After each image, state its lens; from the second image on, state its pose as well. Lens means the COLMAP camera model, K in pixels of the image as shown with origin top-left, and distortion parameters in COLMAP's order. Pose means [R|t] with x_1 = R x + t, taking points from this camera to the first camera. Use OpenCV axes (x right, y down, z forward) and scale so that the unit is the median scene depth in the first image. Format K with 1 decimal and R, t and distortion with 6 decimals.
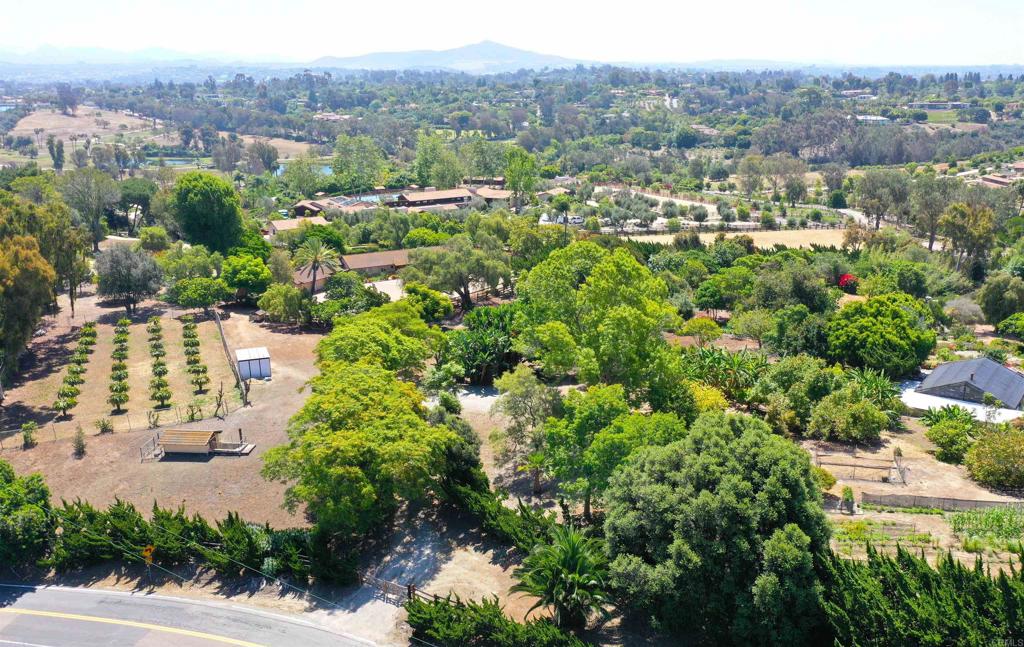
lens RADIAL K [[891.1, 0, 566.7], [0, 891.1, 351.5], [0, 0, 1]] dist [0.003924, -0.001826]
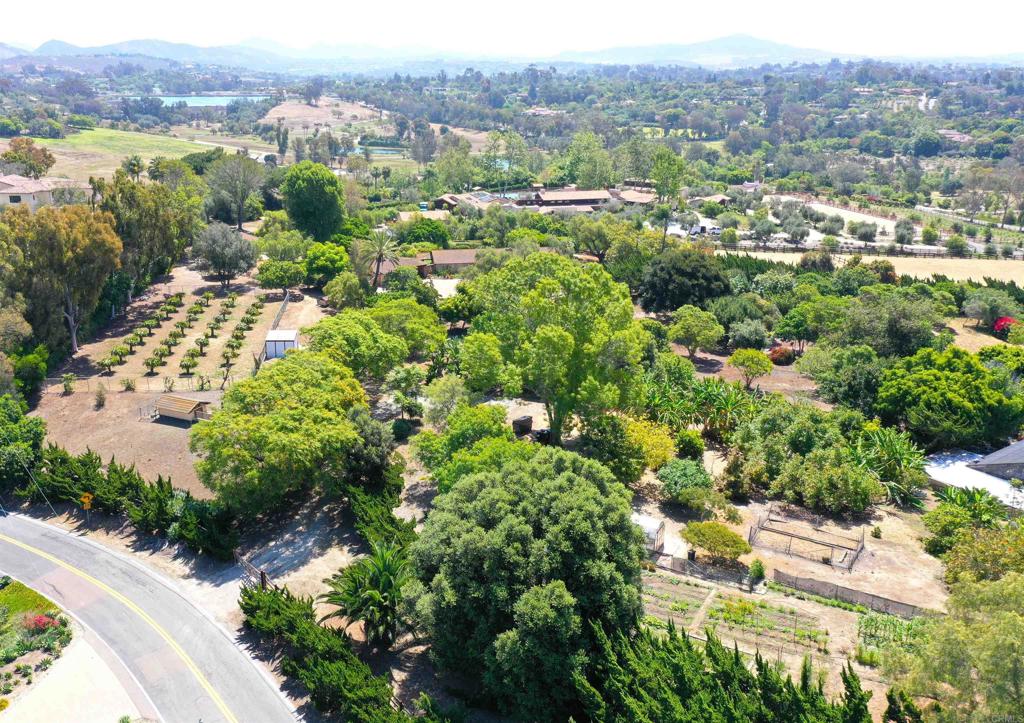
lens RADIAL K [[918.9, 0, 454.8], [0, 918.9, 361.7], [0, 0, 1]] dist [0.002363, 0.010238]
pose [[0.932454, 0.114373, -0.342709, 0.098817], [-0.112004, 0.993347, 0.026767, -0.008499], [0.343490, 0.013426, 0.939060, 0.020733]]
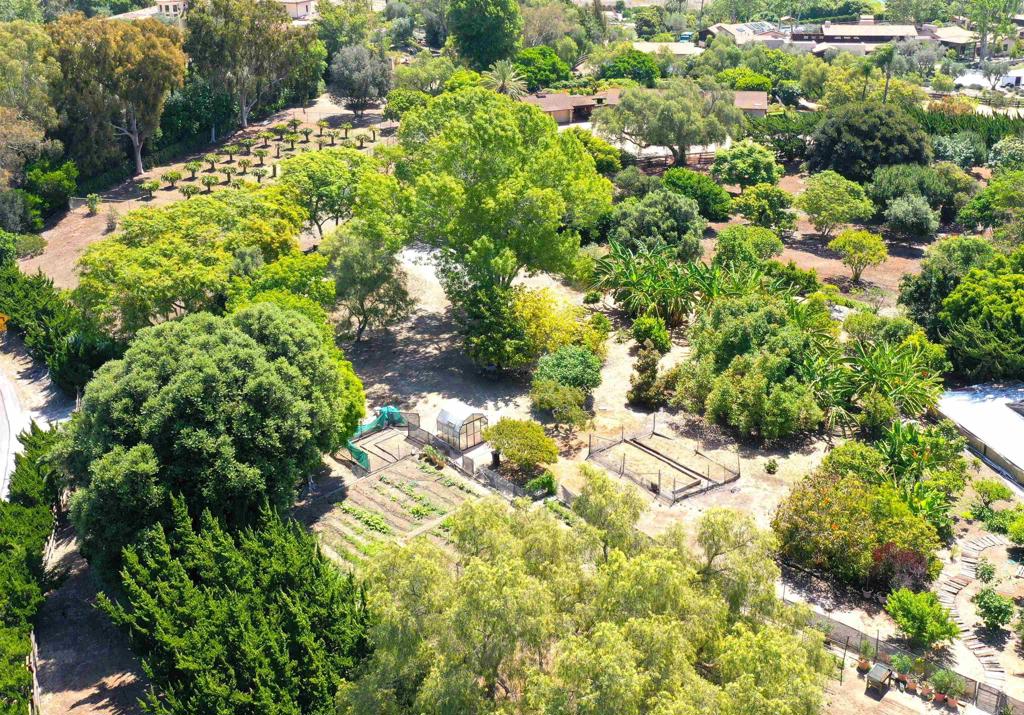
lens RADIAL K [[1093.4, 0, 579.6], [0, 1093.4, 285.2], [0, 0, 1]] dist [0.008186, -0.004293]
pose [[0.795964, 0.219104, -0.564300, 0.240483], [-0.183391, 0.975670, 0.120150, -0.030227], [0.576896, 0.007852, 0.816780, 0.093263]]
